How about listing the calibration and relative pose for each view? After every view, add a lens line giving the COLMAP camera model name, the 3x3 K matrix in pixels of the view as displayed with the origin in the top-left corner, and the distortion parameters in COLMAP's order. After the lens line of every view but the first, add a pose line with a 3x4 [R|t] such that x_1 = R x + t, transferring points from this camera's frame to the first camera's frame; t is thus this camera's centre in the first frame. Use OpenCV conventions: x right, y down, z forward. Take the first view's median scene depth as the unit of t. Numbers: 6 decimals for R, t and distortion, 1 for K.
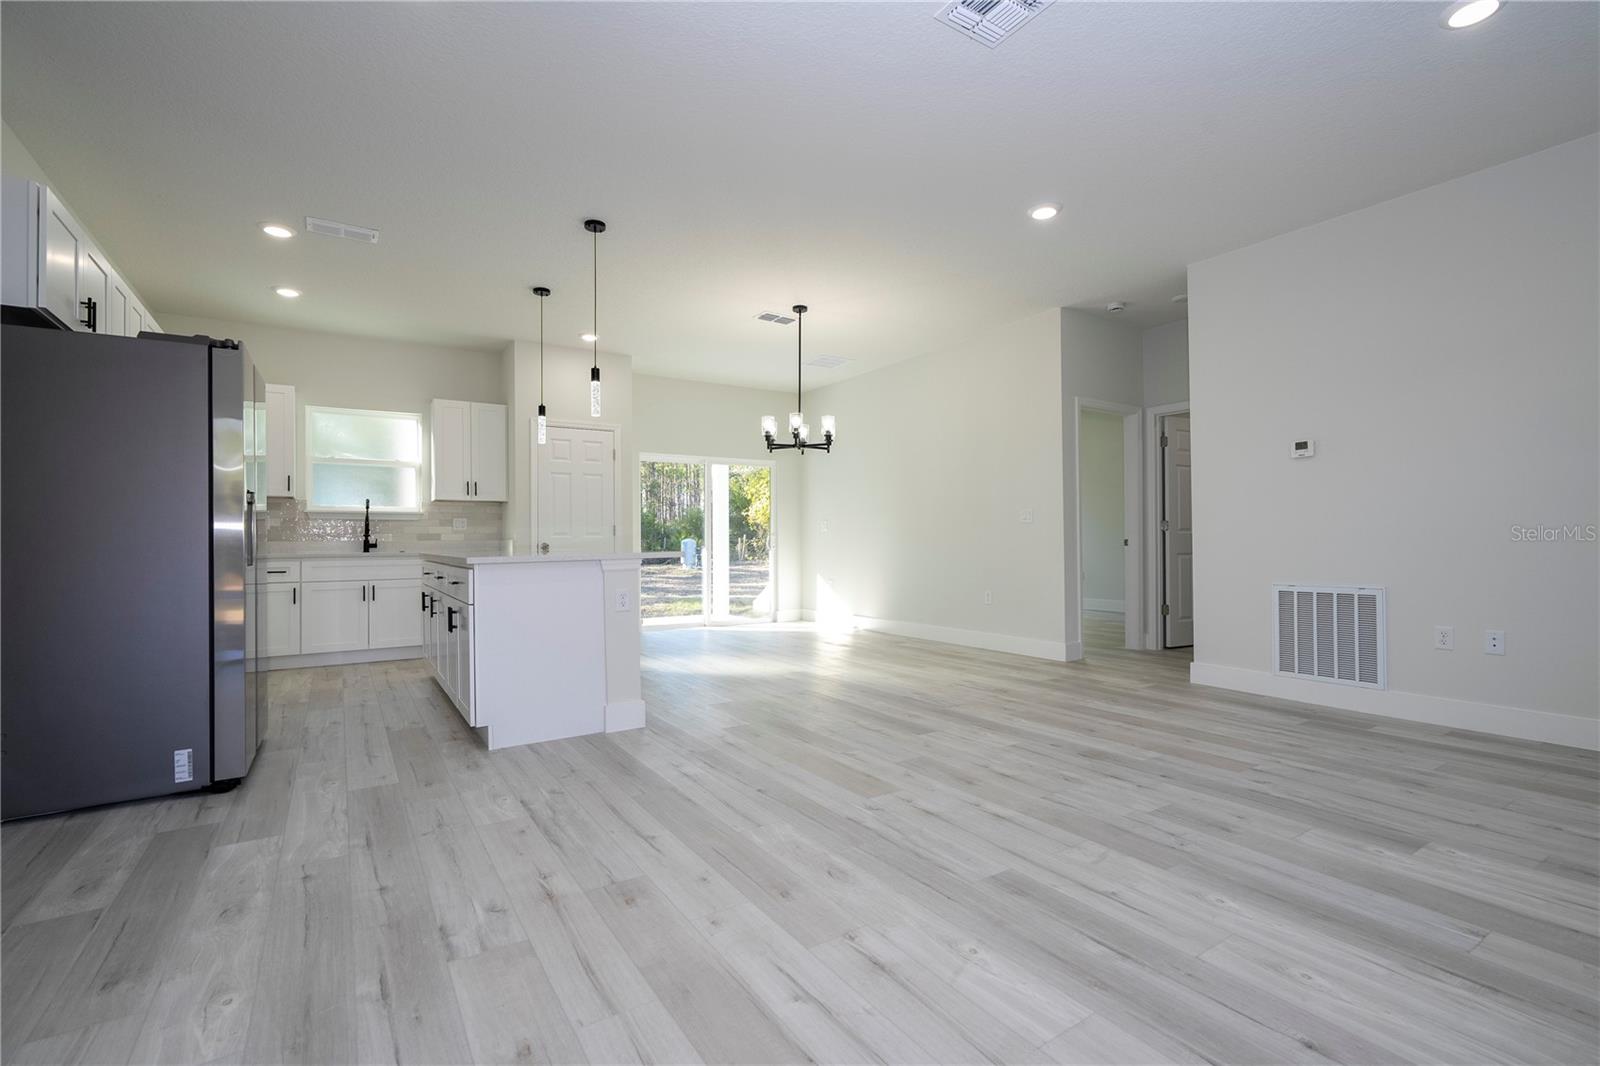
lens RADIAL K [[717.9, 0, 808.9], [0, 717.9, 533.2], [0, 0, 1]] dist [-0.002321, 0.000089]
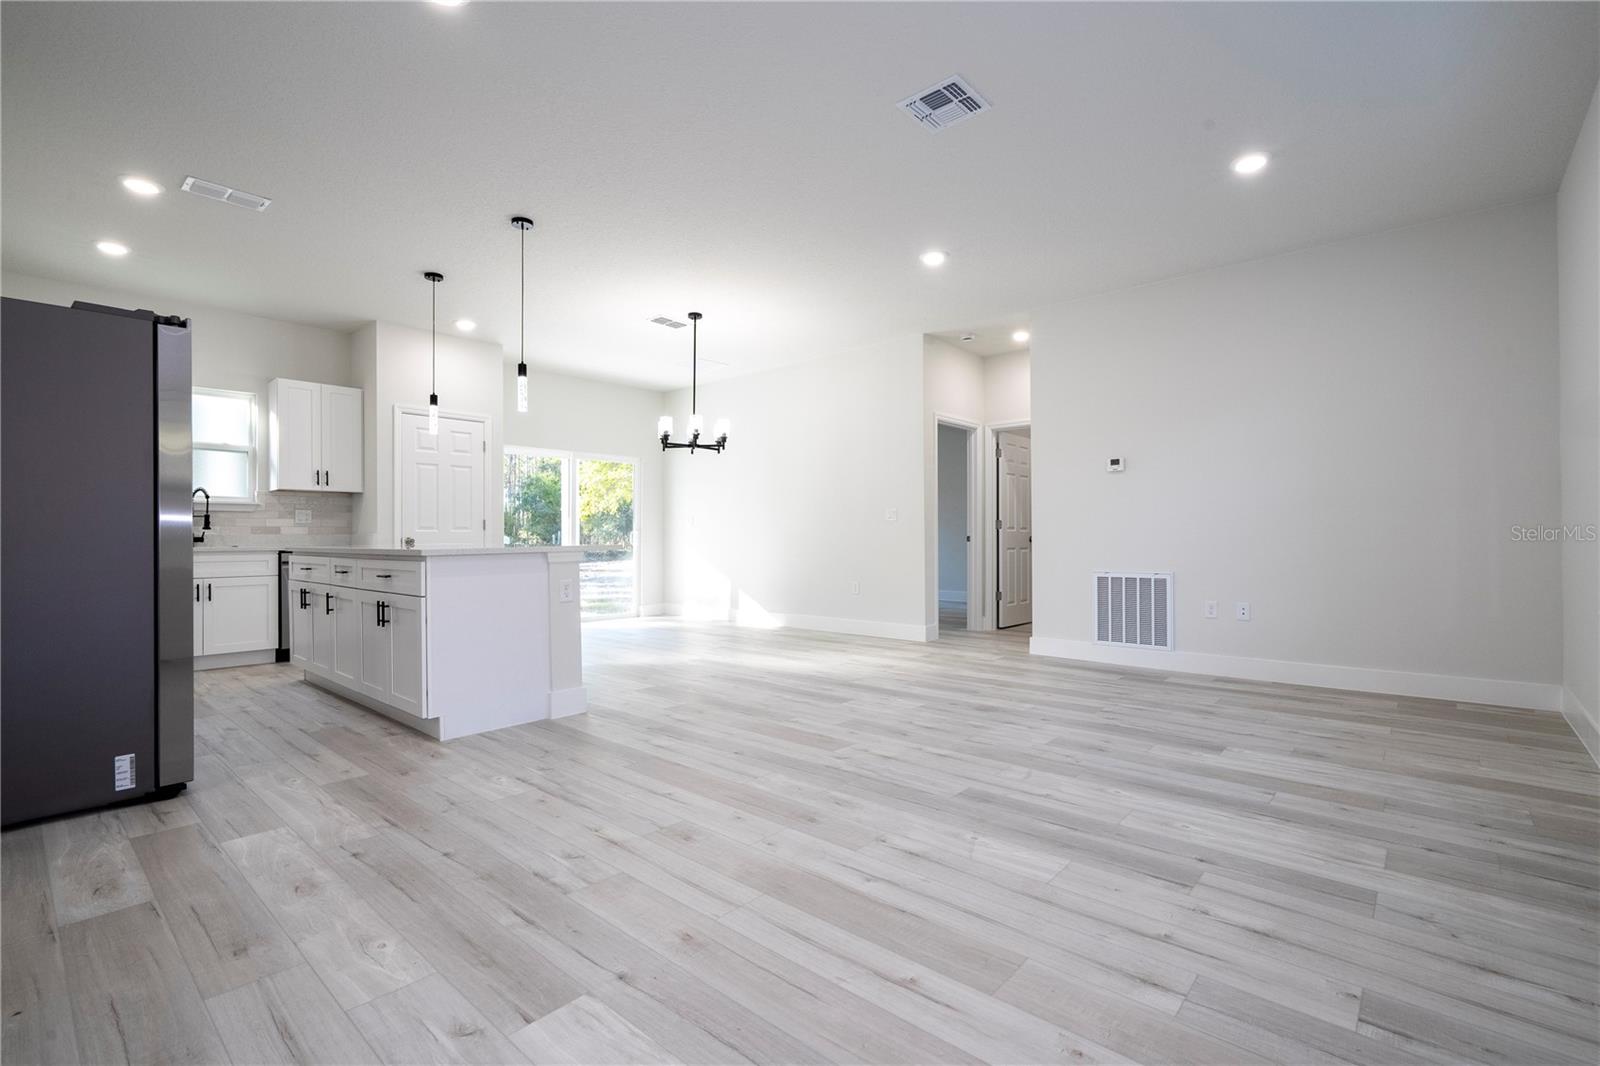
lens RADIAL K [[719.2, 0, 811.0], [0, 719.2, 533.5], [0, 0, 1]] dist [-0.006484, 0.003622]
pose [[0.964259, 0.005441, 0.264905, -0.207475], [-0.006331, 0.999977, 0.002505, 0.005398], [-0.264886, -0.004092, 0.964271, -0.104445]]
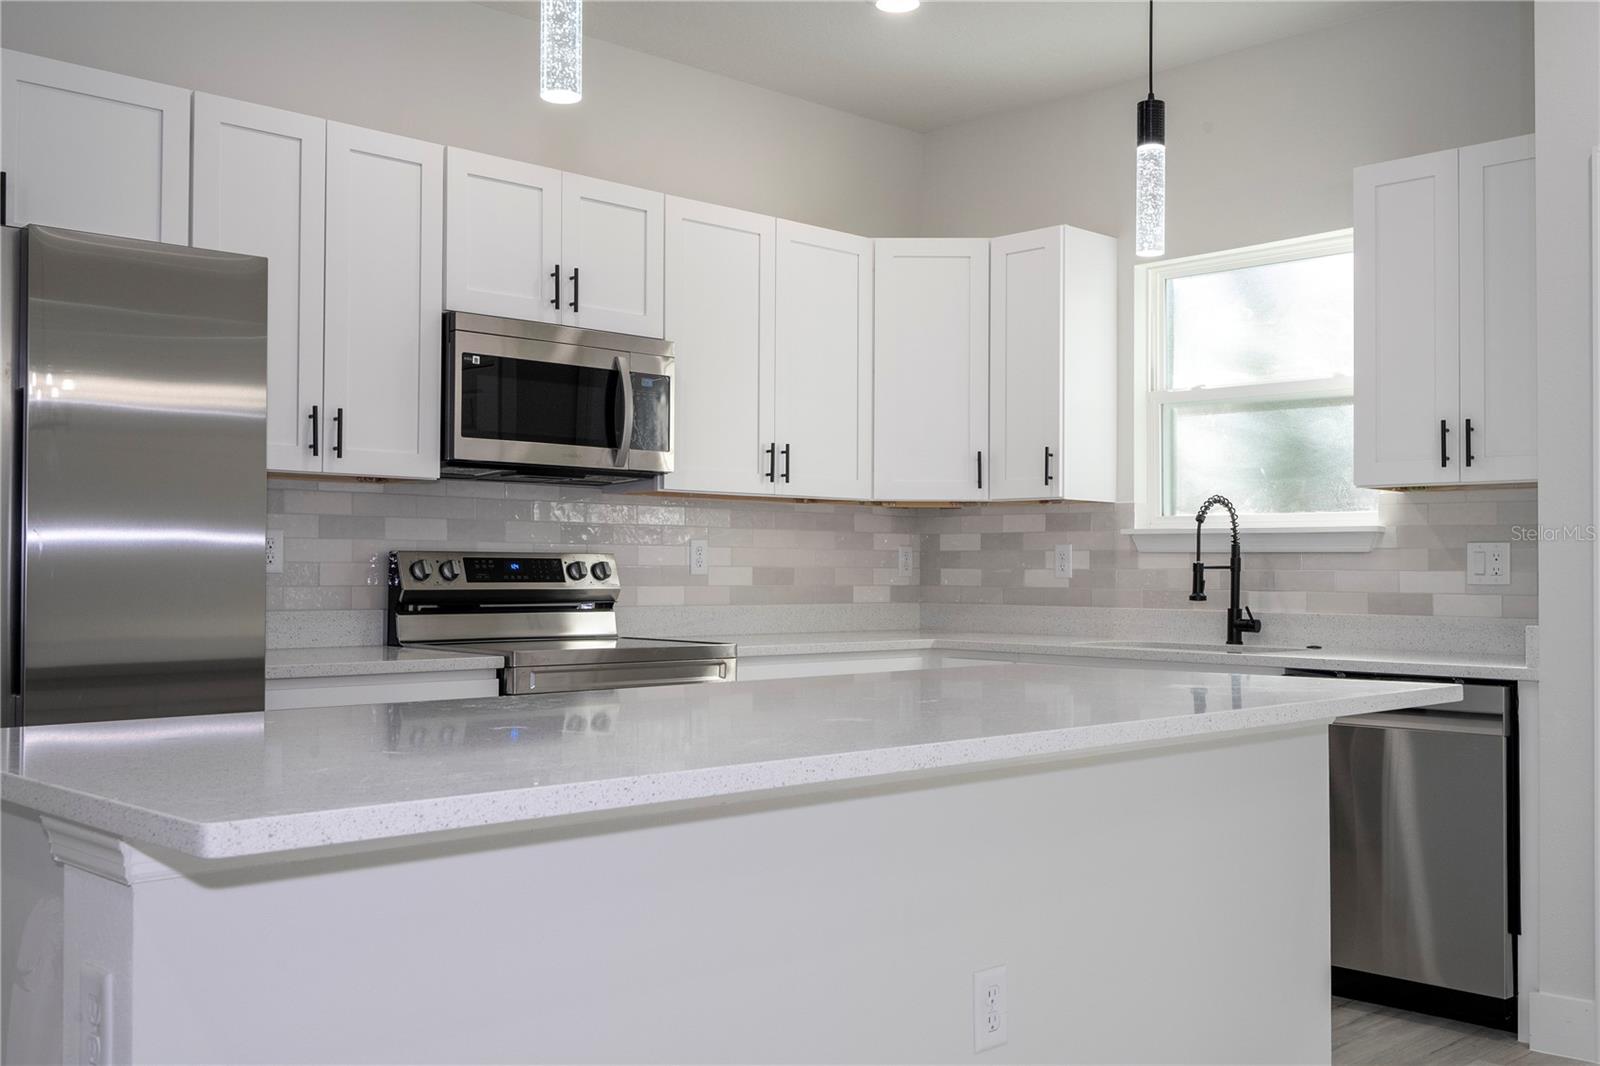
lens RADIAL K [[1560.1, 0, 800.0], [0, 1560.1, 533.0], [0, 0, 1]] dist [-0.003990, 0.006974]
pose [[0.179179, -0.013844, -0.983719, 0.201158], [0.005078, 0.999901, -0.013147, -0.035572], [0.983803, -0.002640, 0.179232, 1.189367]]
